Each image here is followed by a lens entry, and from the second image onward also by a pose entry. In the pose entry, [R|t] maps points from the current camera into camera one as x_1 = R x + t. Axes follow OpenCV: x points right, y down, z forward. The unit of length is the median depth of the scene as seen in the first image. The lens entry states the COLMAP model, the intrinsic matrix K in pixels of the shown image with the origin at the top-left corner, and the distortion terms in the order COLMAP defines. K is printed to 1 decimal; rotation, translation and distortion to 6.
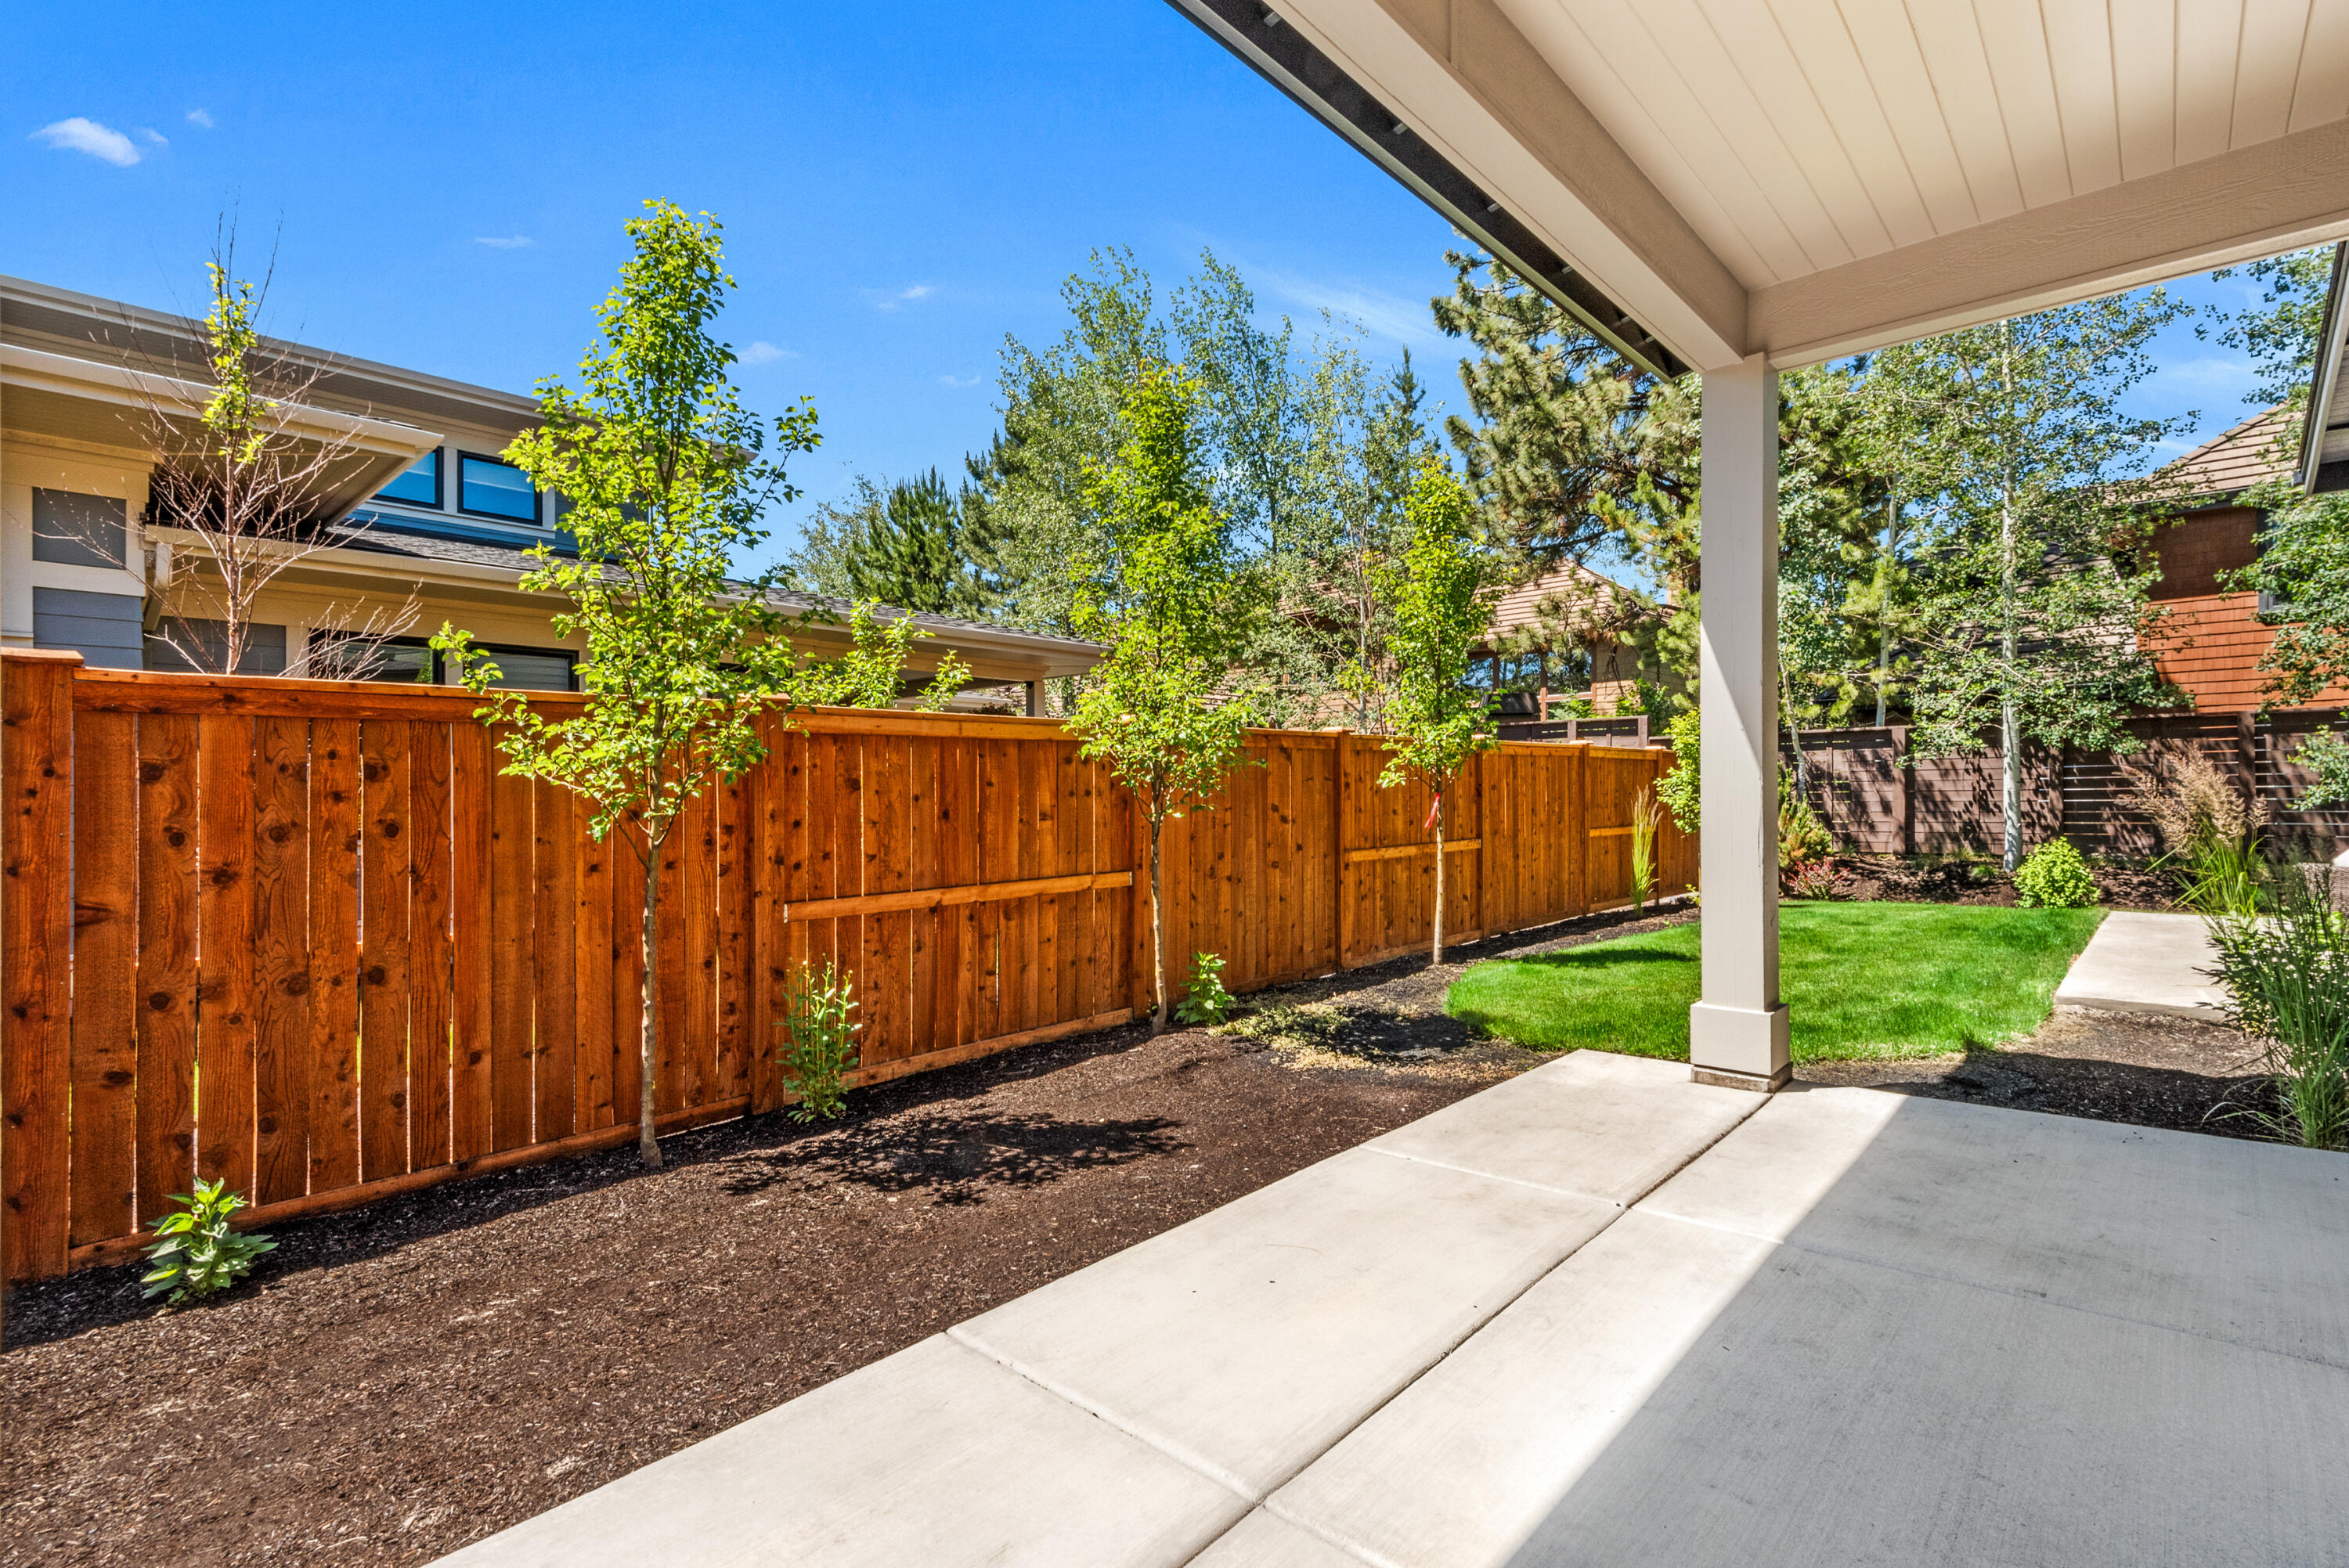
lens RADIAL K [[1078.7, 0, 1180.5], [0, 1078.7, 790.4], [0, 0, 1]] dist [0.023899, -0.011695]
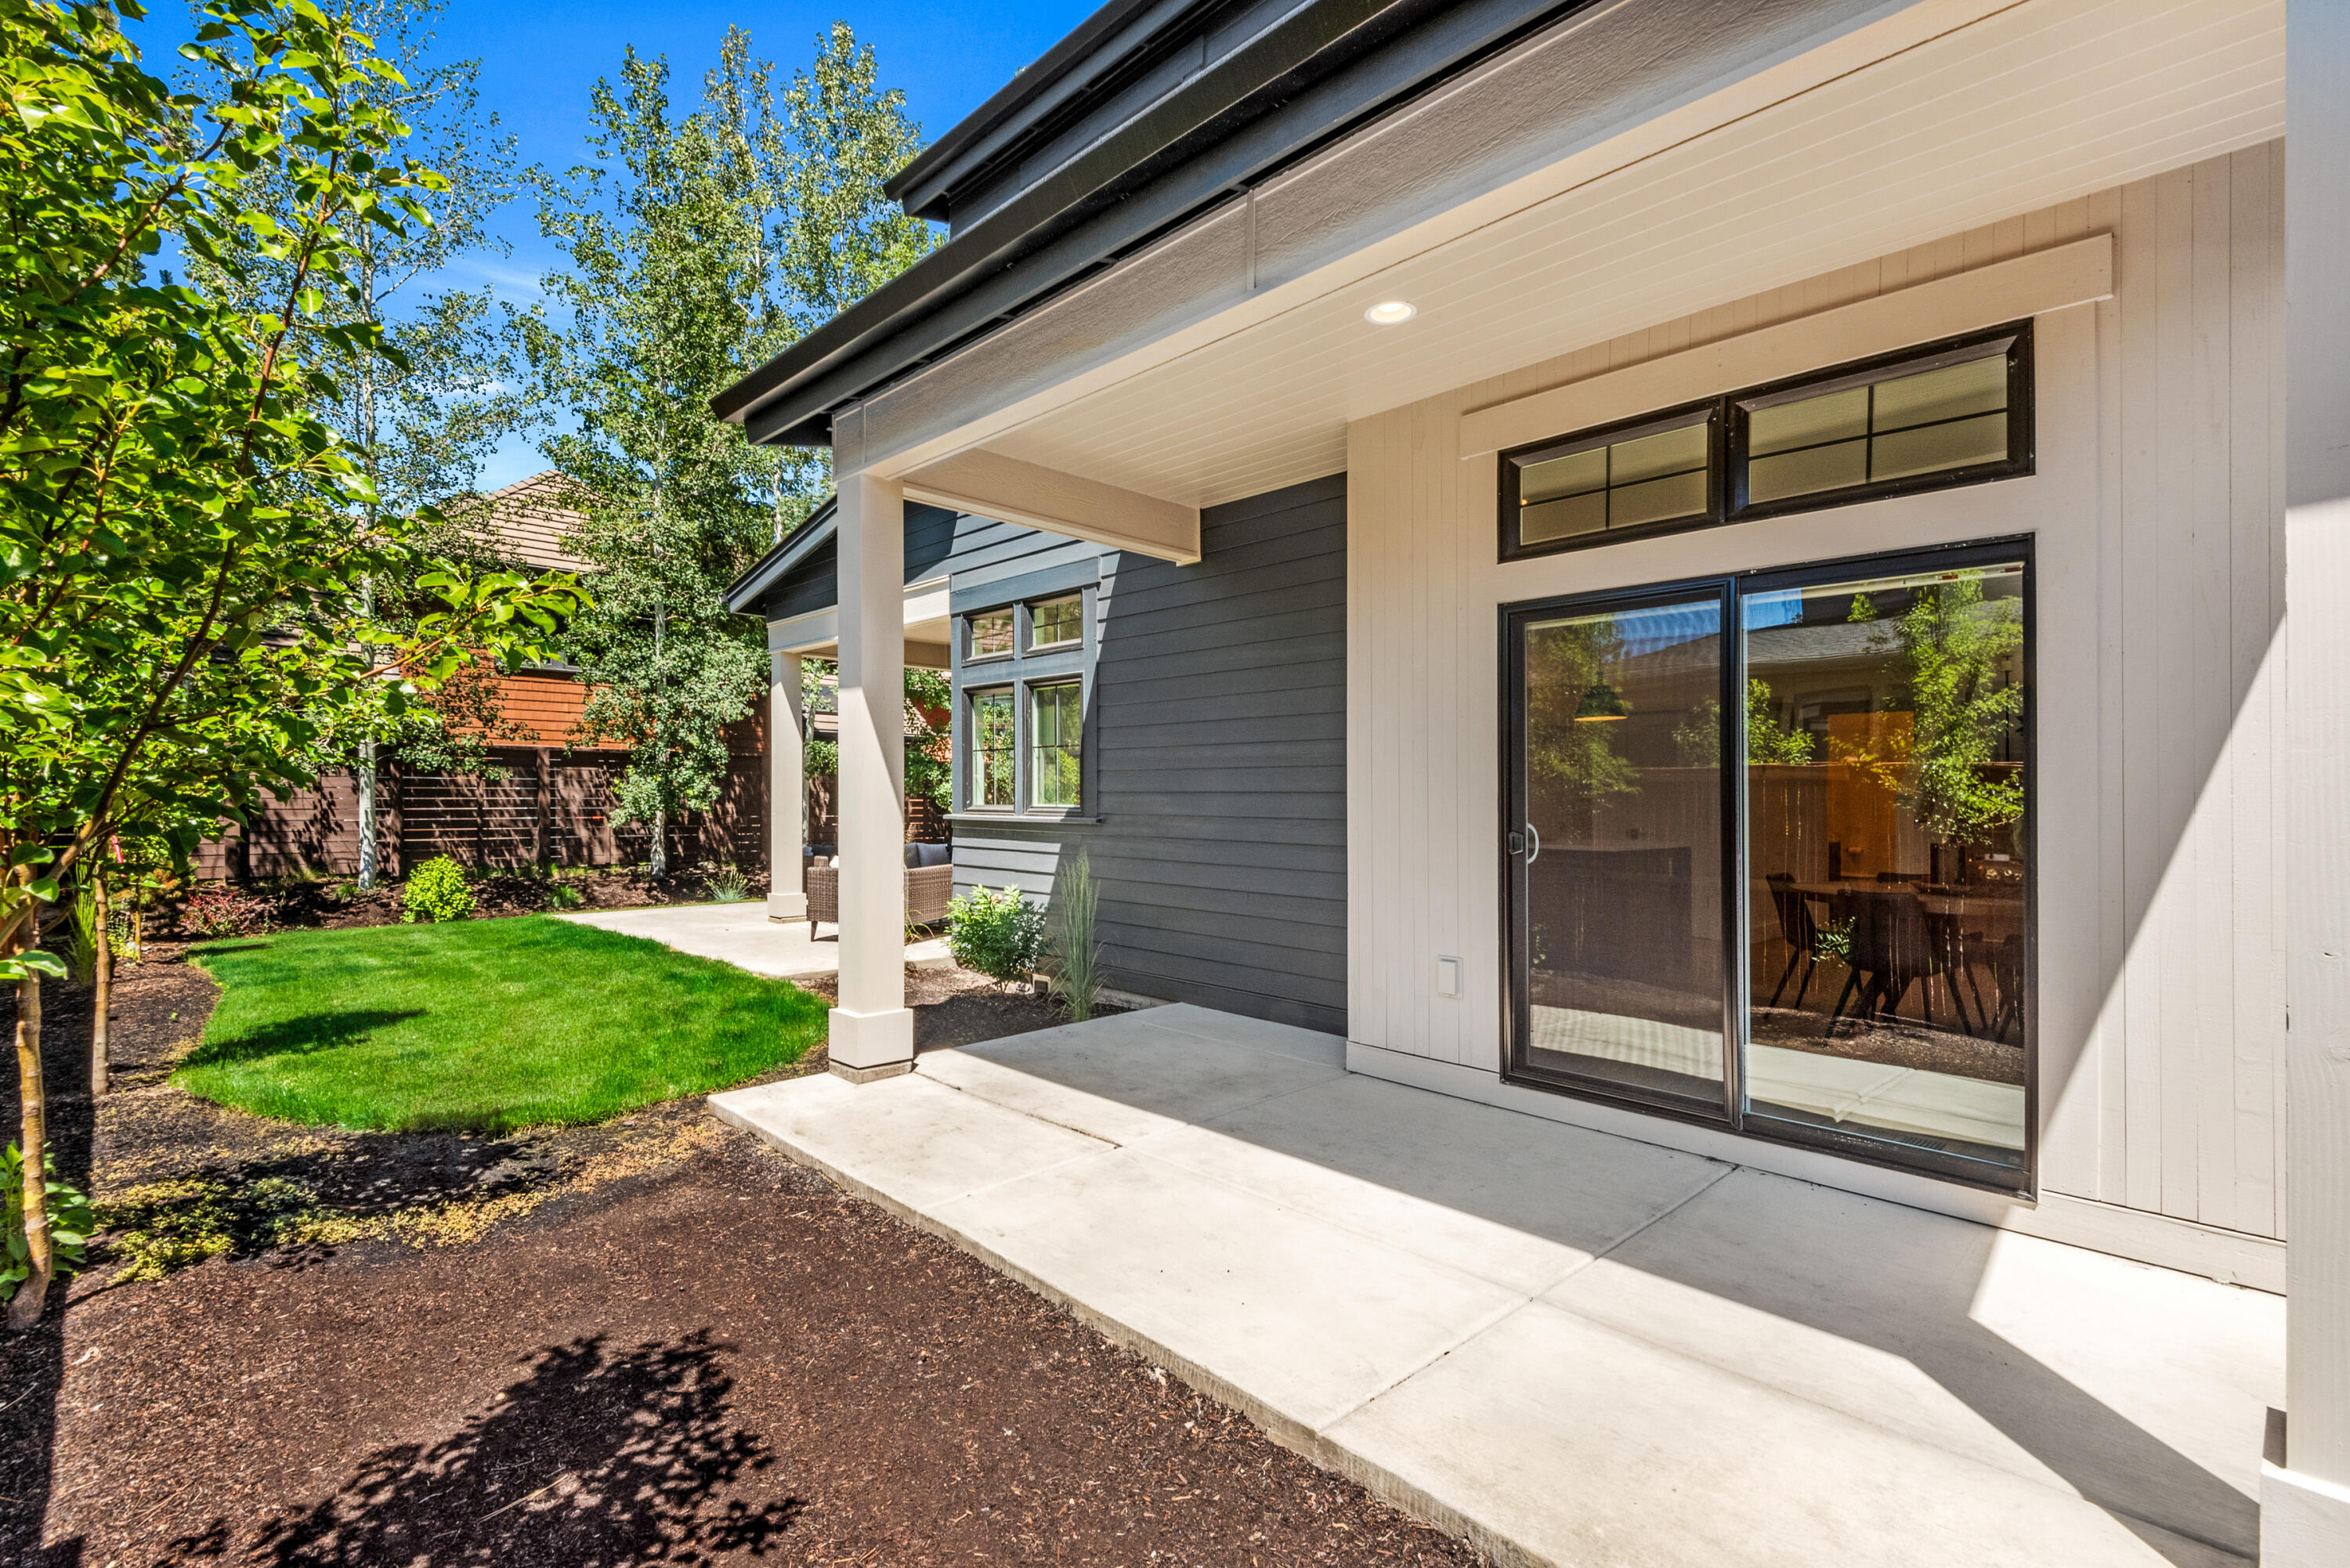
lens RADIAL K [[1079.2, 0, 1189.3], [0, 1079.2, 775.1], [0, 0, 1]] dist [0.023899, -0.011695]
pose [[0.070787, 0.034650, 0.996889, -0.663144], [-0.010182, 0.999370, -0.034013, -0.020921], [-0.997439, -0.007743, 0.071095, 0.587031]]
